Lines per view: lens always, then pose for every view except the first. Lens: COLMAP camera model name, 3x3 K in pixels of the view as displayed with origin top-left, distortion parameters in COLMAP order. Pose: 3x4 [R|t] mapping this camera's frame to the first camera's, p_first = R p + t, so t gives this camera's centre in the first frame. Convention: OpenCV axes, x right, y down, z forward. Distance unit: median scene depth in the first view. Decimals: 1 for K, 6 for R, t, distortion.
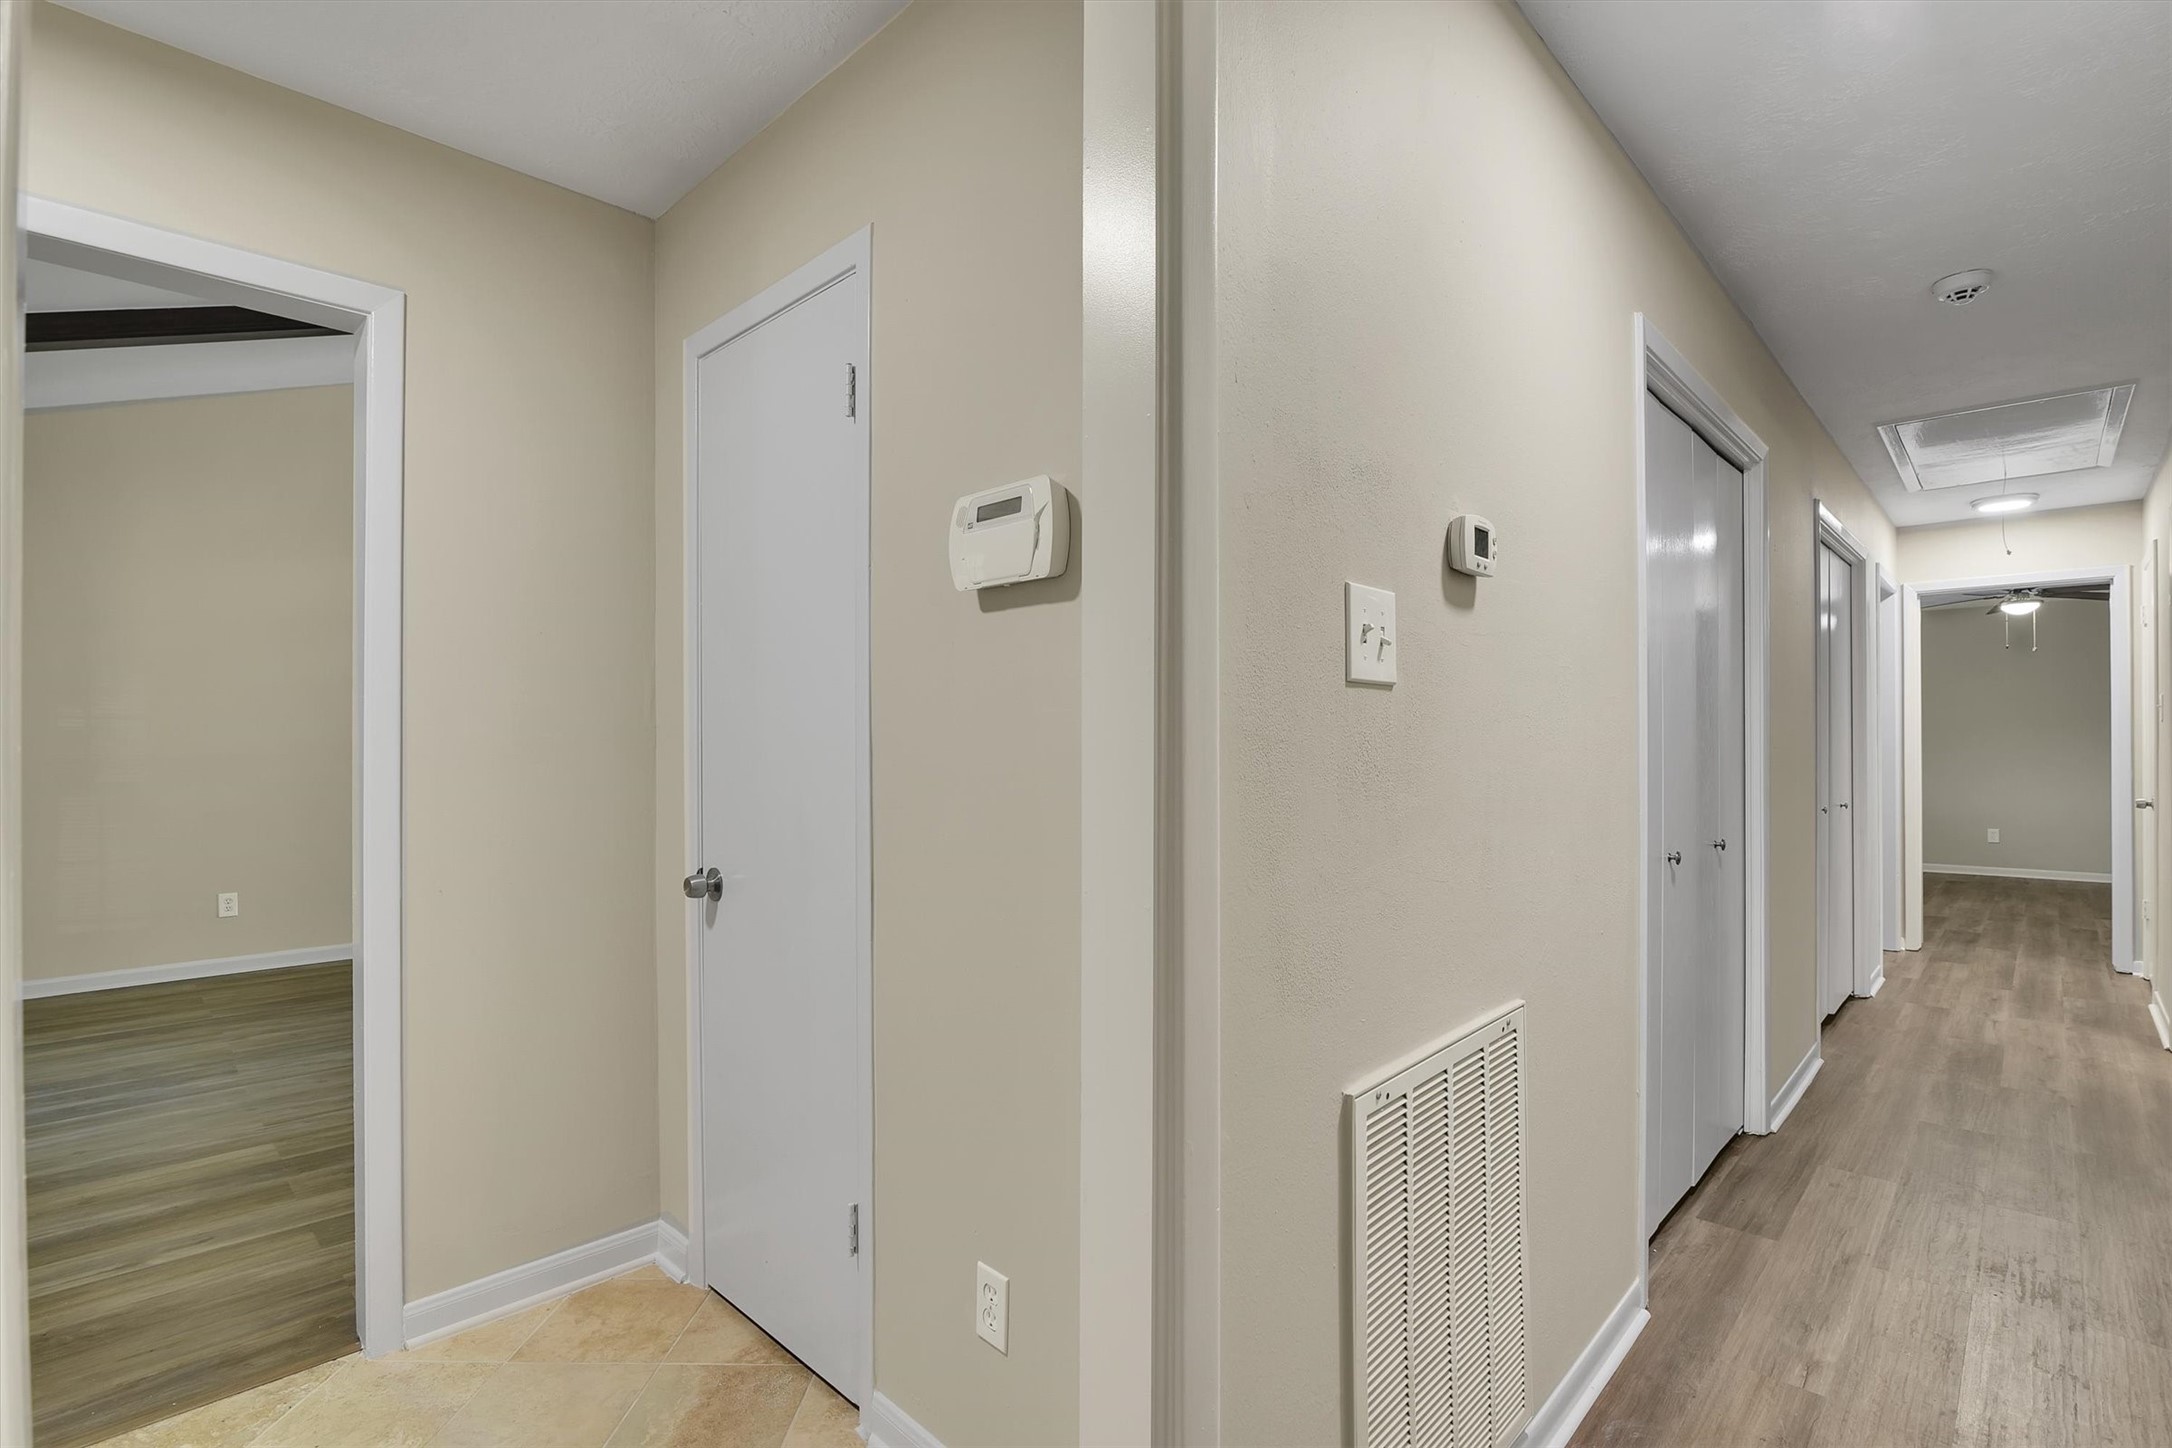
lens RADIAL K [[1001.9, 0, 1085.2], [0, 1001.9, 738.7], [0, 0, 1]] dist [-0.015902, -0.000426]
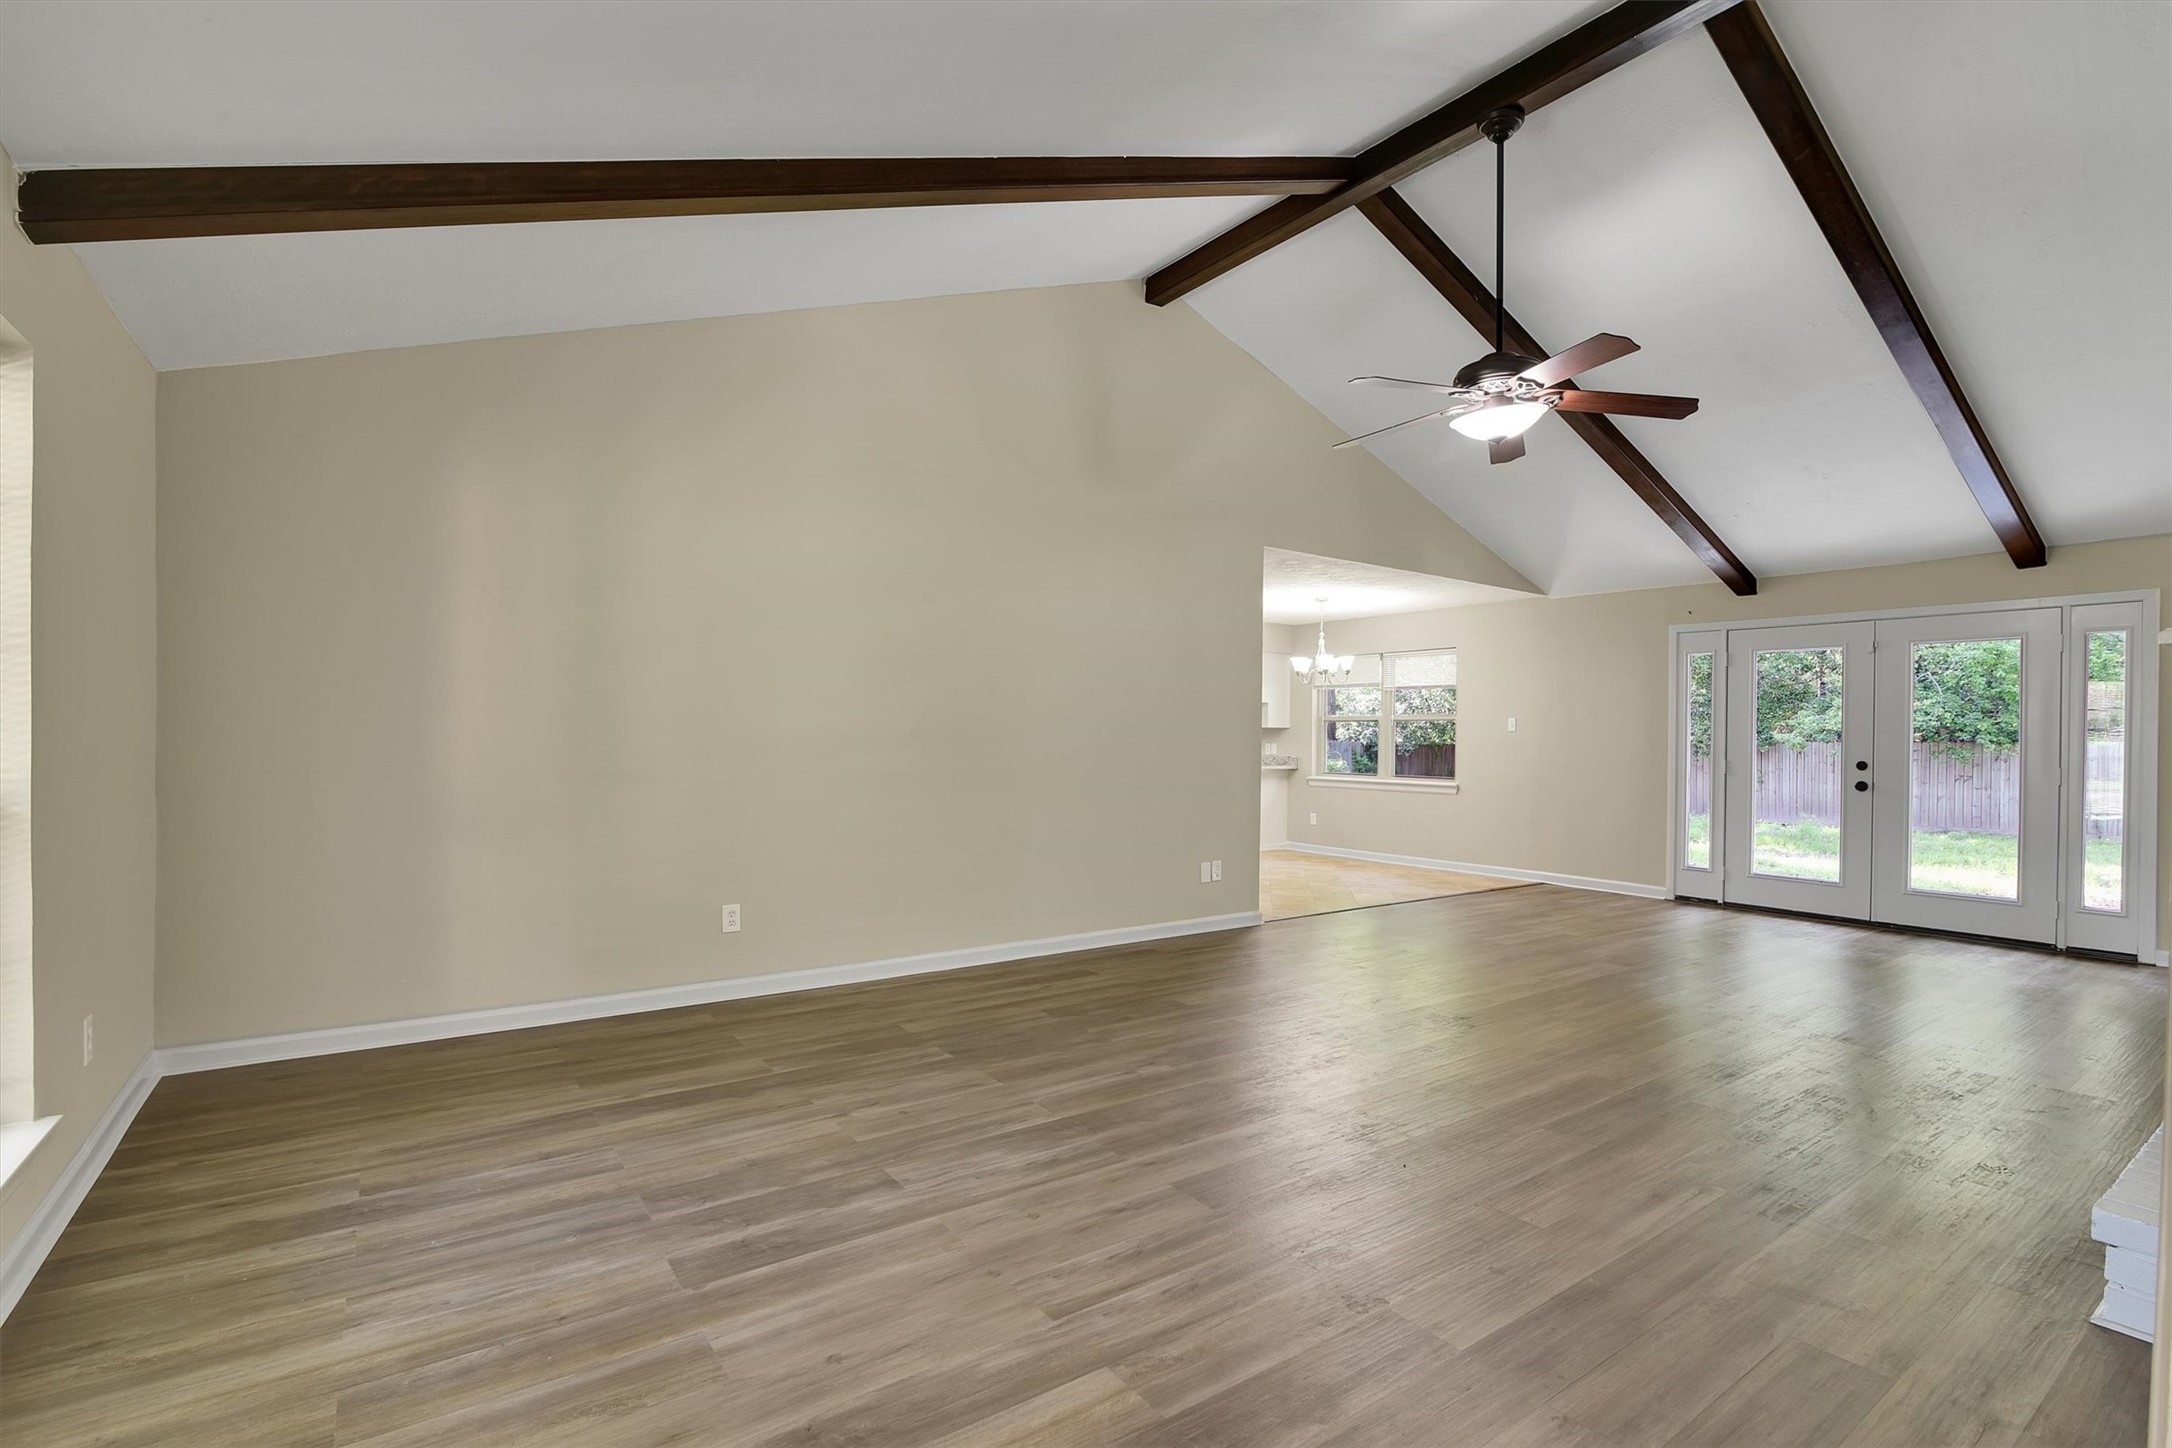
lens RADIAL K [[1001.9, 0, 1085.2], [0, 1001.9, 738.7], [0, 0, 1]] dist [-0.015902, -0.000426]
pose [[0.982851, 0.017656, -0.183552, -0.689552], [-0.016295, 0.999827, 0.008921, 0.001850], [0.183678, -0.005777, 0.982970, 0.355957]]
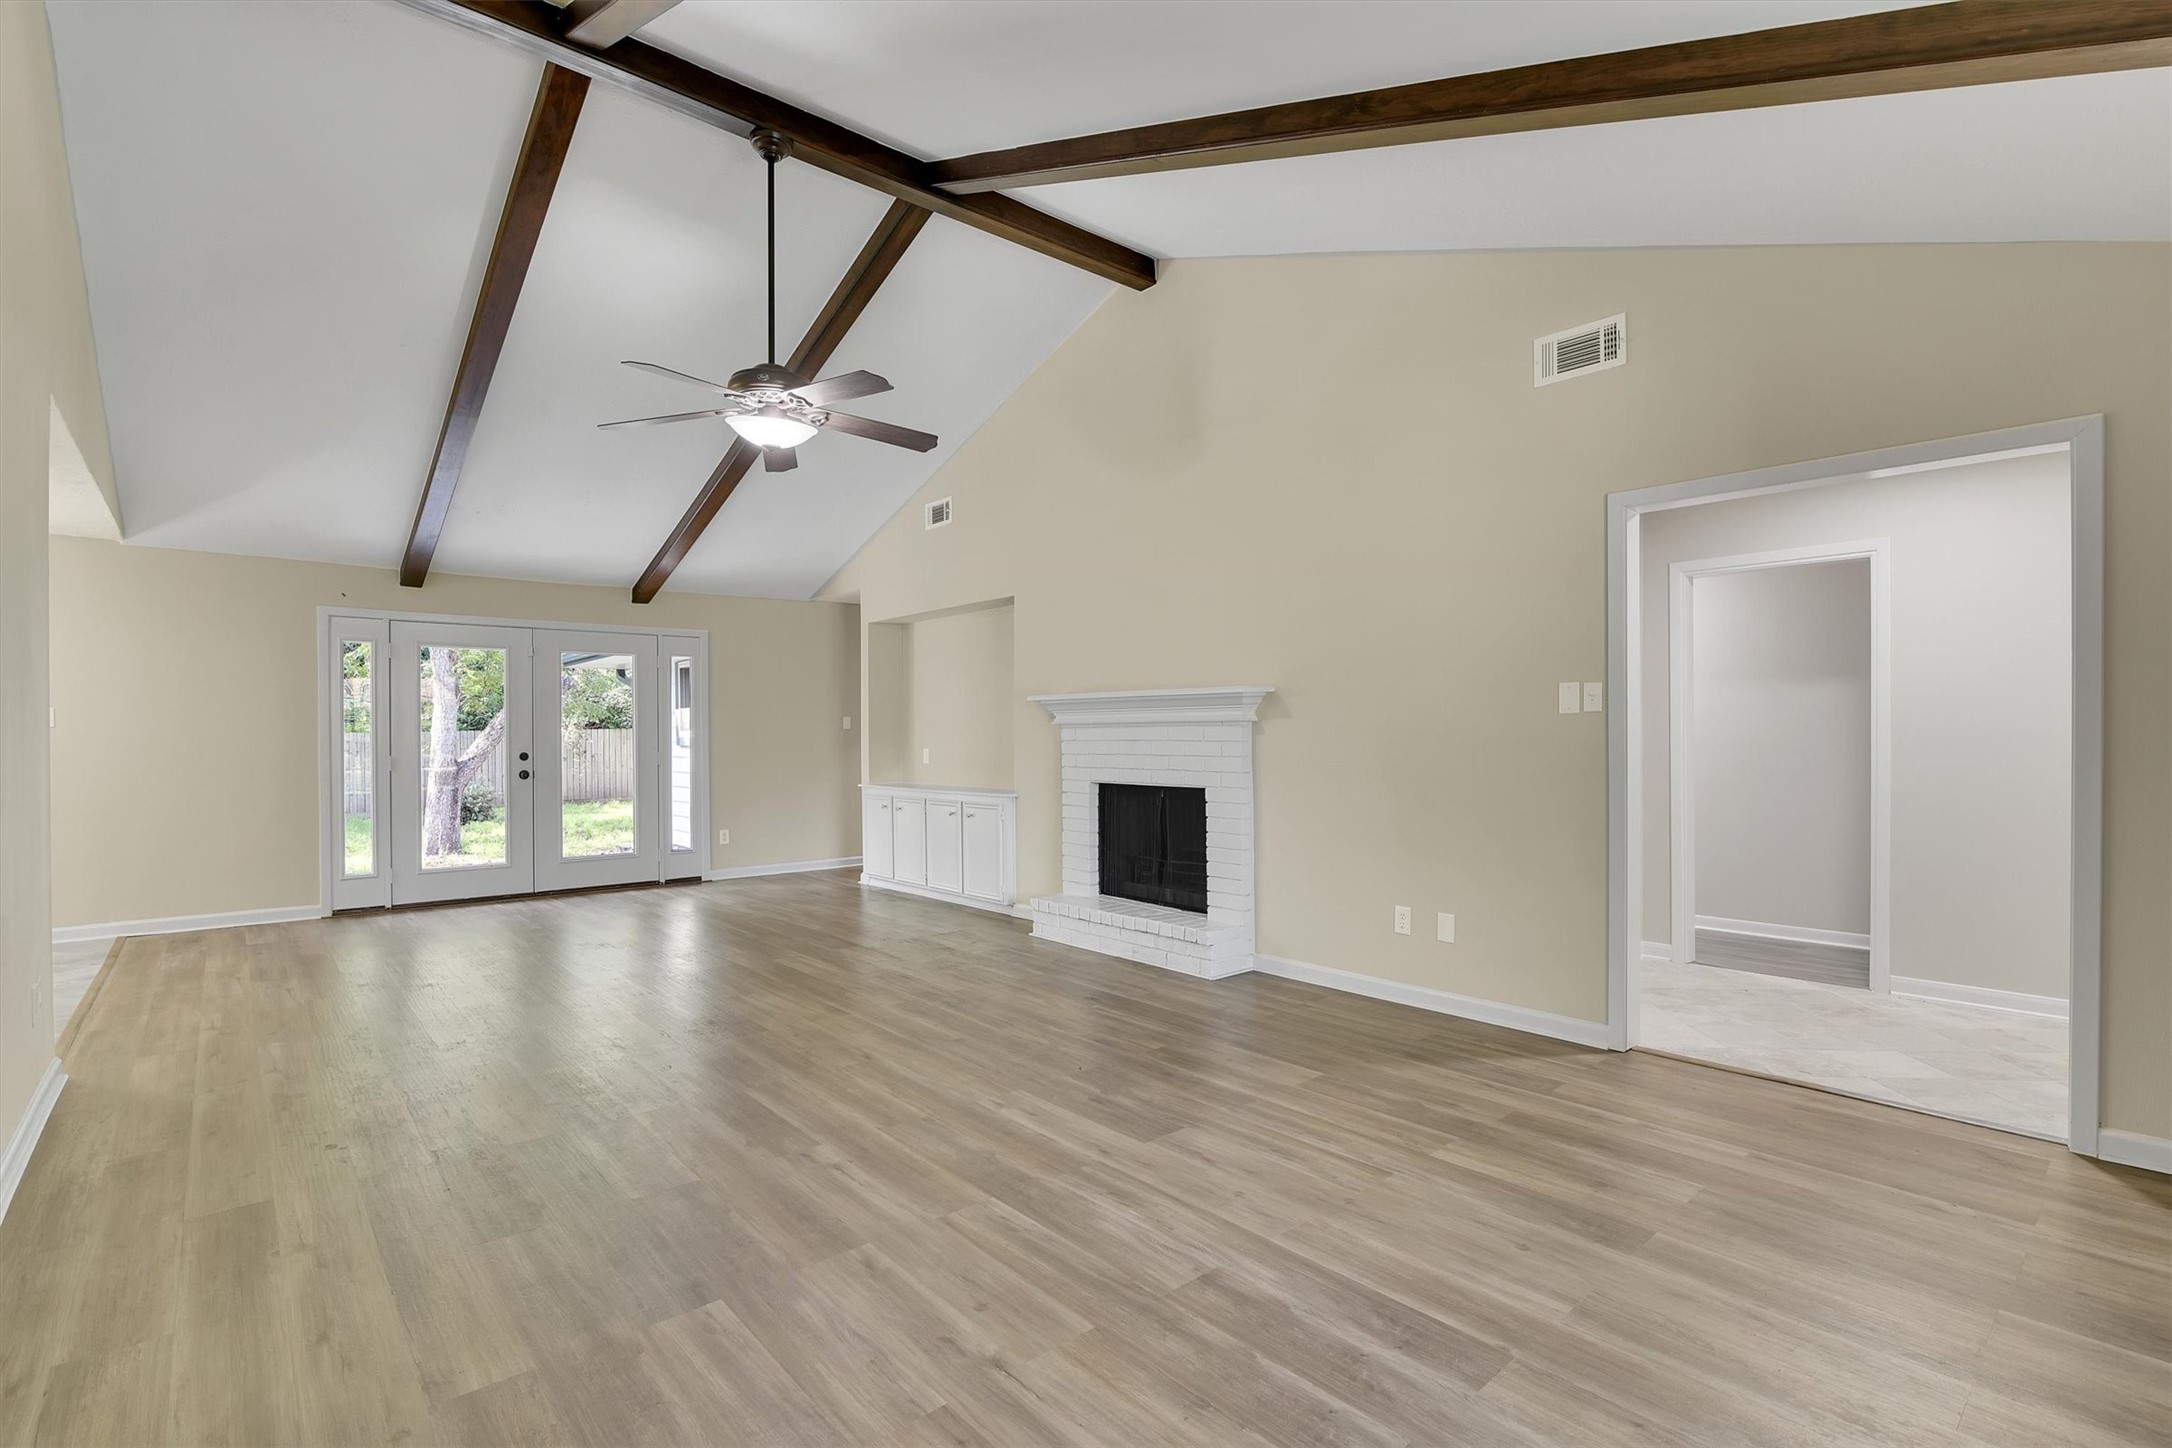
lens RADIAL K [[1001.9, 0, 1085.2], [0, 1001.9, 738.7], [0, 0, 1]] dist [-0.015902, -0.000426]
pose [[0.080267, -0.000491, 0.996773, -1.709286], [0.001883, 0.999998, 0.000341, 0.009778], [-0.996772, 0.001850, 0.080268, 1.188699]]
